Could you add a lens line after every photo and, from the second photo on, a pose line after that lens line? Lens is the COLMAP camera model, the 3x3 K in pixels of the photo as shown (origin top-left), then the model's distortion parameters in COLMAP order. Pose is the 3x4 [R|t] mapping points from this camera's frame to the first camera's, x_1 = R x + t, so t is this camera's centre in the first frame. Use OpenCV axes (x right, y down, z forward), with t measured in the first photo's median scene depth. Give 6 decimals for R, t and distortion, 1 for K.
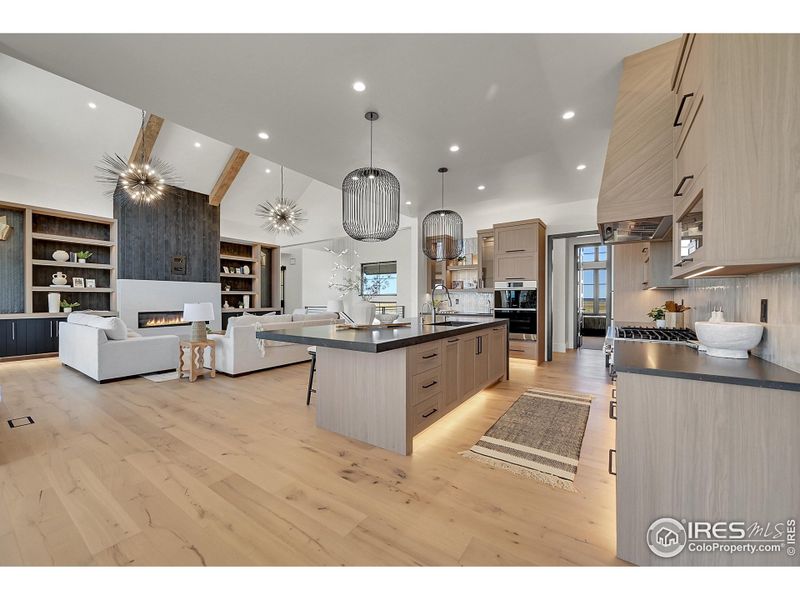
lens RADIAL K [[317.1, 0, 394.1], [0, 317.1, 301.0], [0, 0, 1]] dist [0.004918, -0.001289]
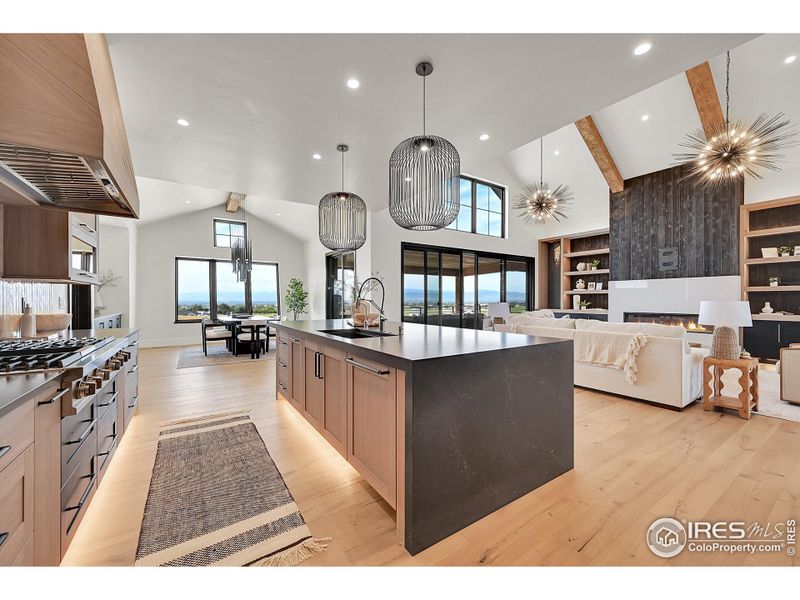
lens RADIAL K [[317.1, 0, 397.4], [0, 317.1, 301.9], [0, 0, 1]] dist [0.004918, -0.001289]
pose [[-0.371816, 0.005334, -0.928291, 0.446626], [-0.005509, 0.999953, 0.007952, -0.002228], [0.928290, 0.008071, -0.371769, 0.750468]]
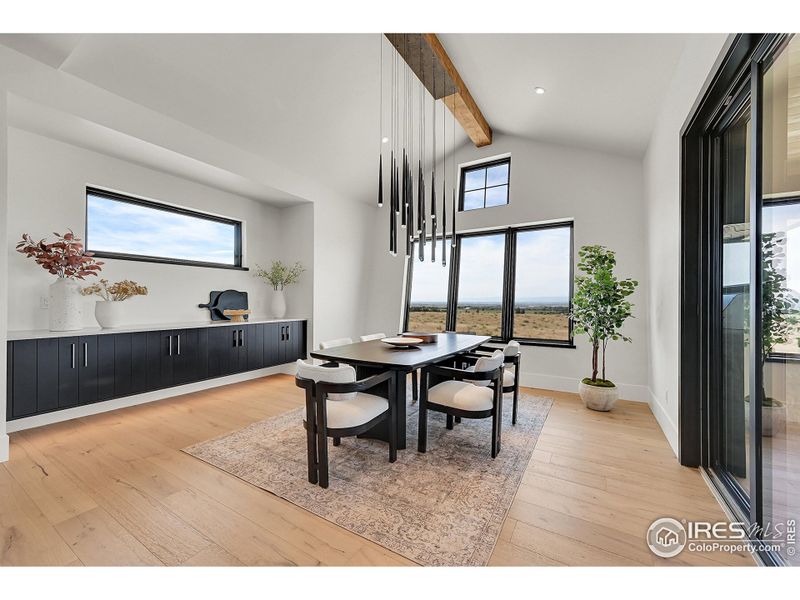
lens RADIAL K [[317.1, 0, 402.3], [0, 317.1, 300.9], [0, 0, 1]] dist [0.004918, -0.001289]
pose [[-0.996246, -0.000801, -0.086568, -0.293891], [-0.001433, 0.999973, 0.007239, -0.001230], [0.086560, 0.007336, -0.996220, 0.331923]]
